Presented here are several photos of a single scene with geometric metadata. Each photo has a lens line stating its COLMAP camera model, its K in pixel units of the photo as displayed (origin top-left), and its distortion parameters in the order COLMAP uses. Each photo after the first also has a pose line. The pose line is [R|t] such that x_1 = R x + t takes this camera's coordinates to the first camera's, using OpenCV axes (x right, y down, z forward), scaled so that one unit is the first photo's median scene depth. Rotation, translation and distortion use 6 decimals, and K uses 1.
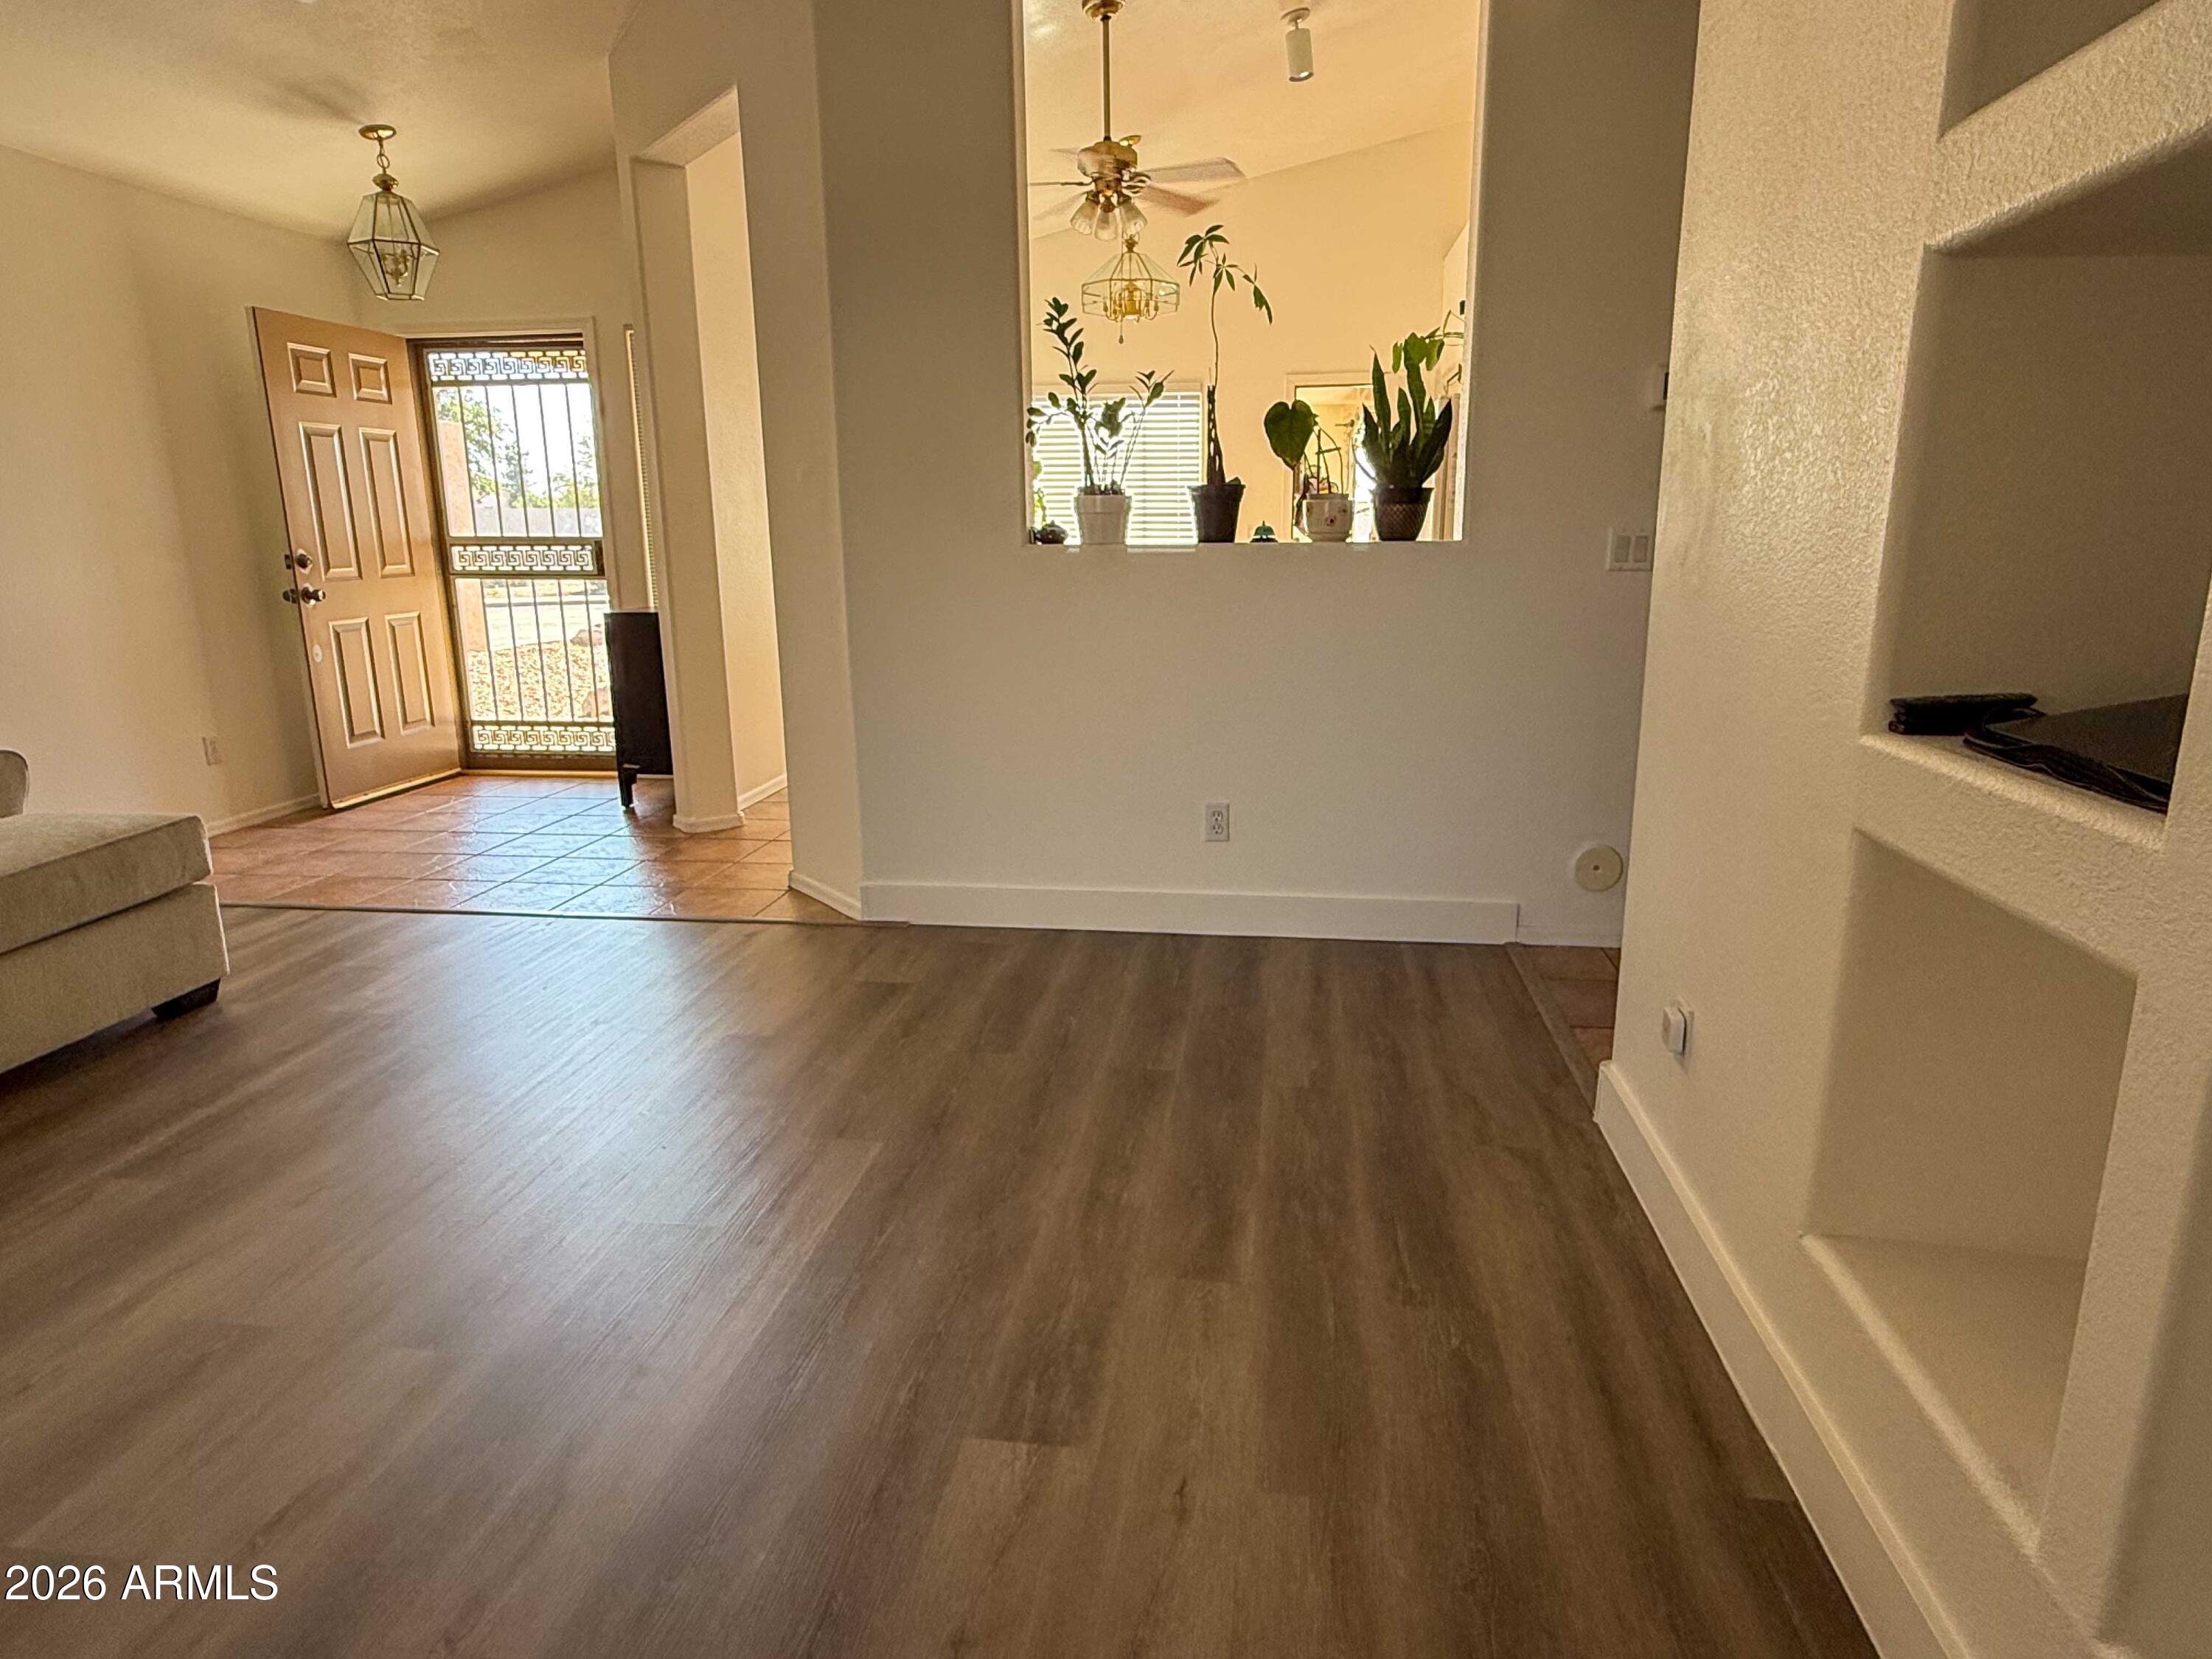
lens RADIAL K [[1295.9, 0, 1100.9], [0, 1295.9, 835.0], [0, 0, 1]] dist [-0.000831, -0.000507]
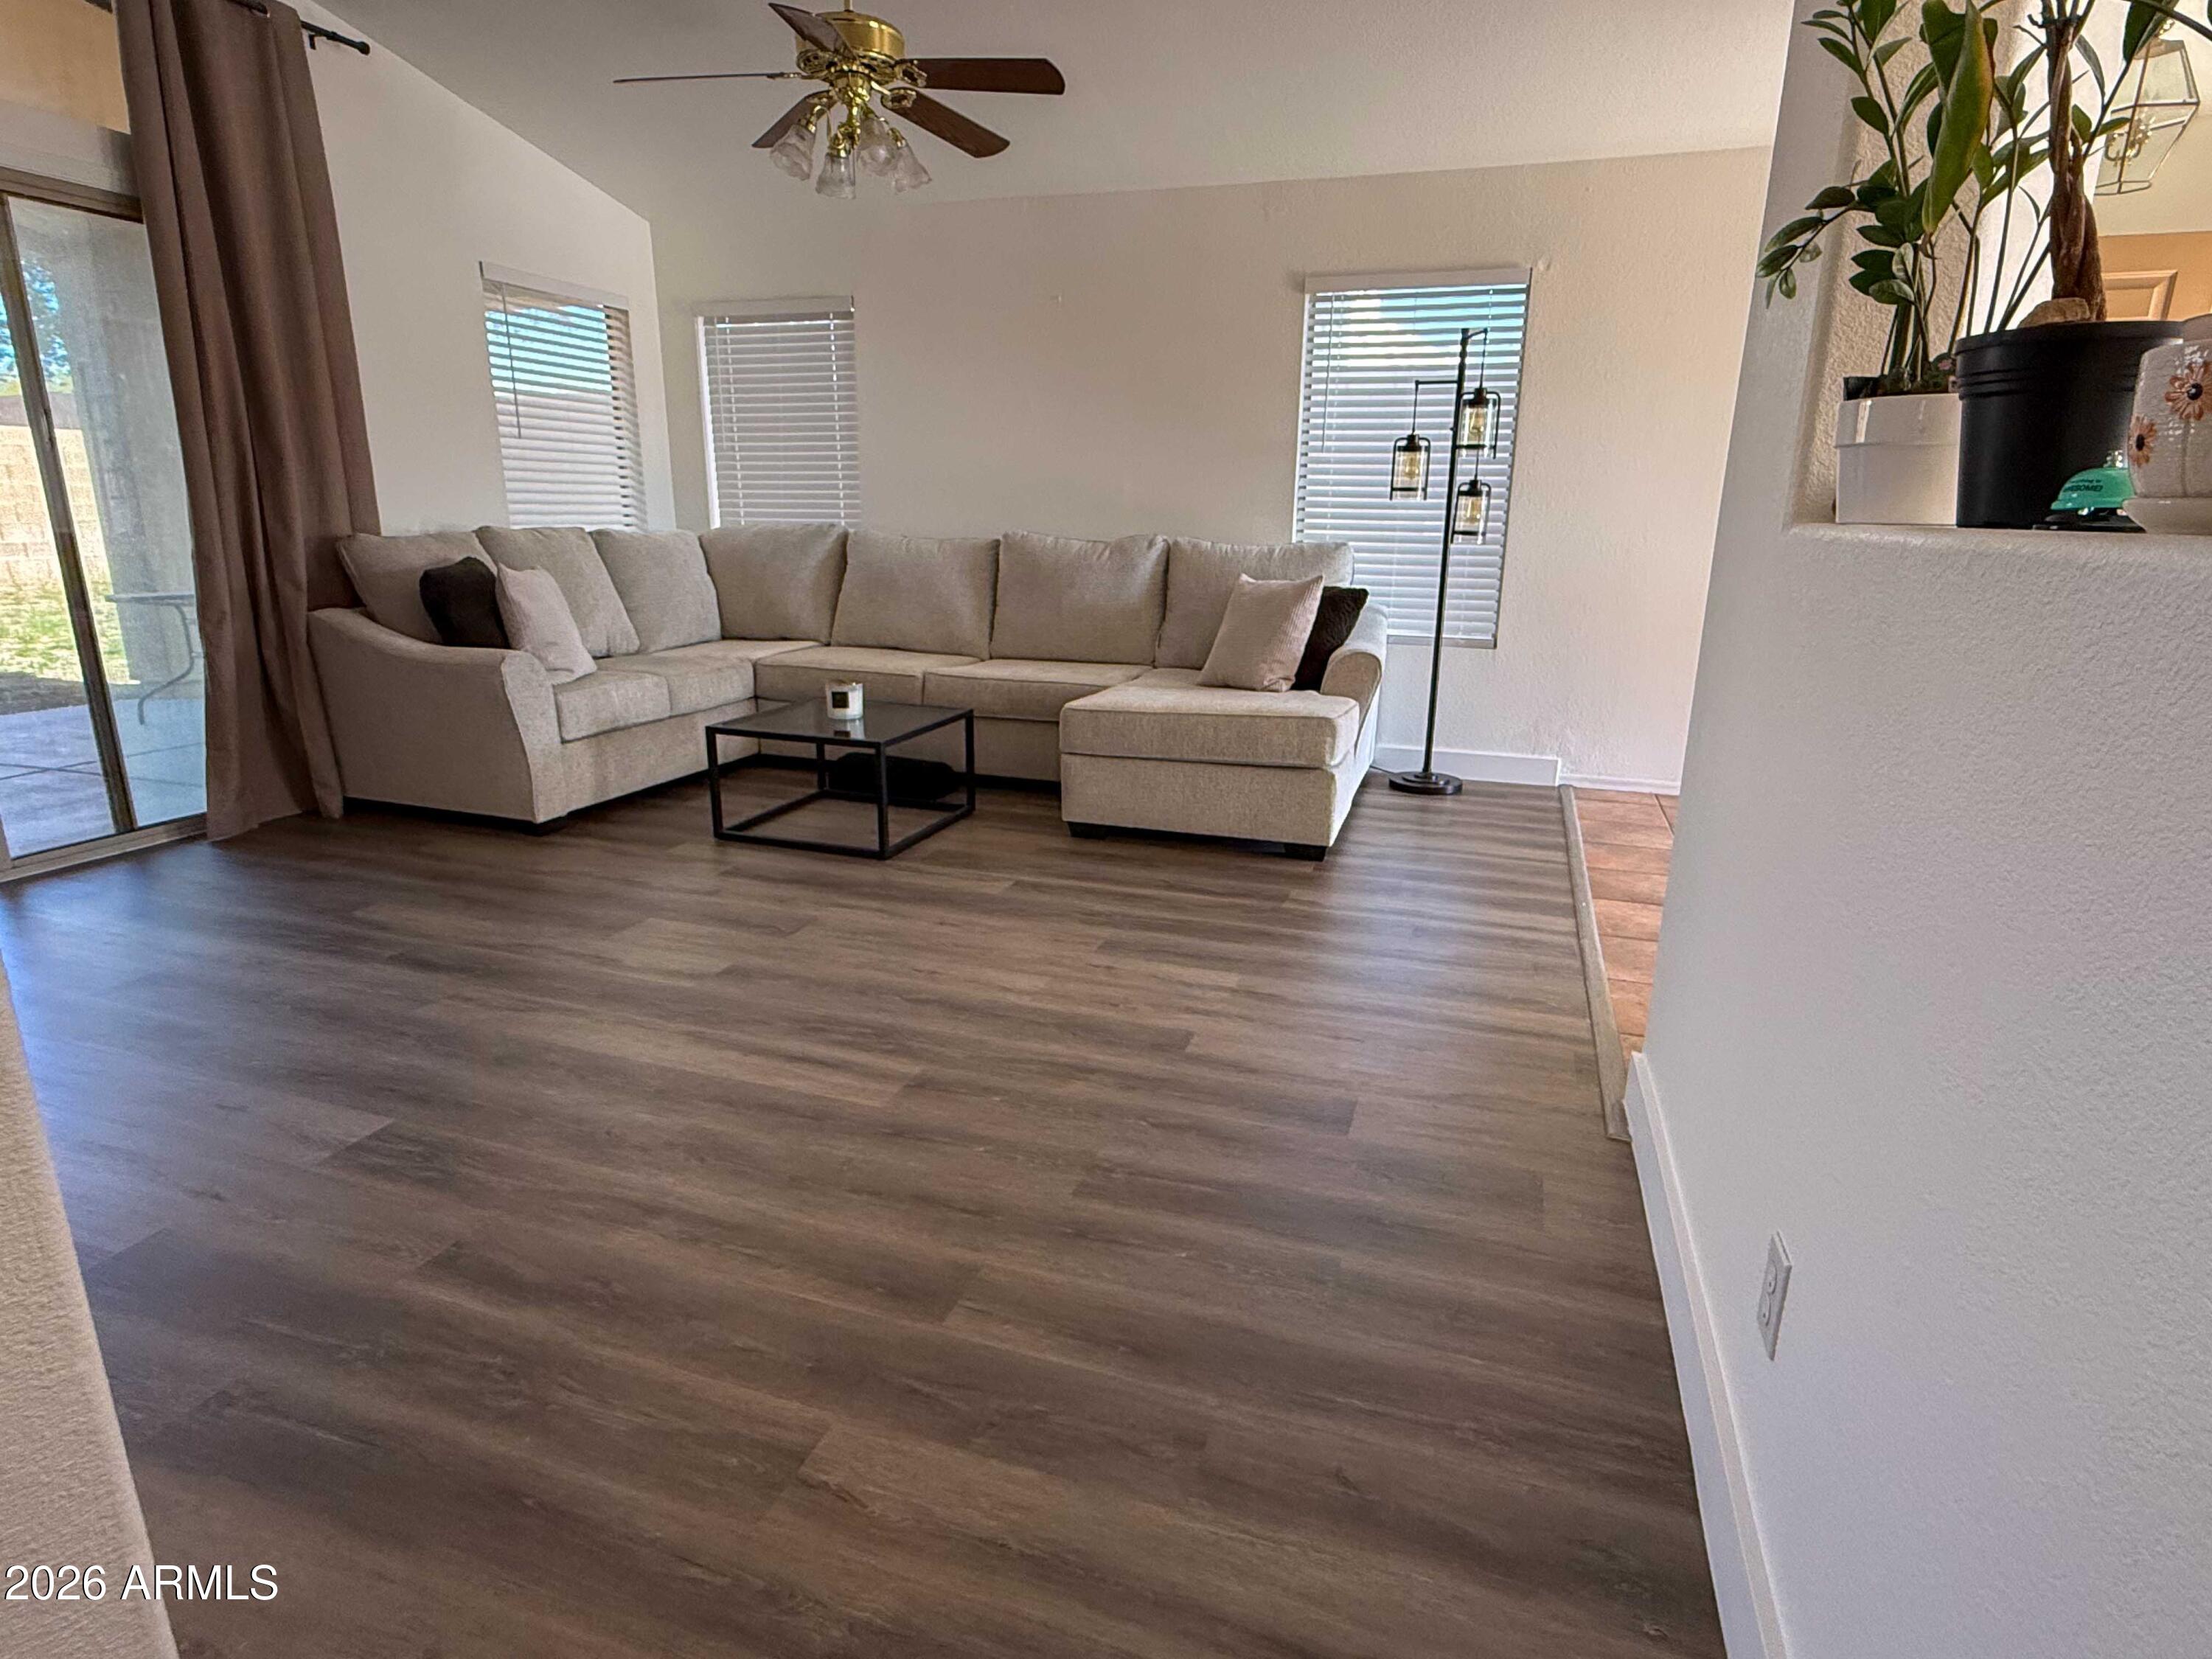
lens RADIAL K [[1168.1, 0, 1110.1], [0, 1168.1, 836.0], [0, 0, 1]] dist [-0.002456, 0.001449]
pose [[-0.182242, 0.272833, -0.944643, 0.469638], [-0.239136, 0.919586, 0.311730, -0.218761], [0.953731, 0.282708, -0.102343, 0.957019]]
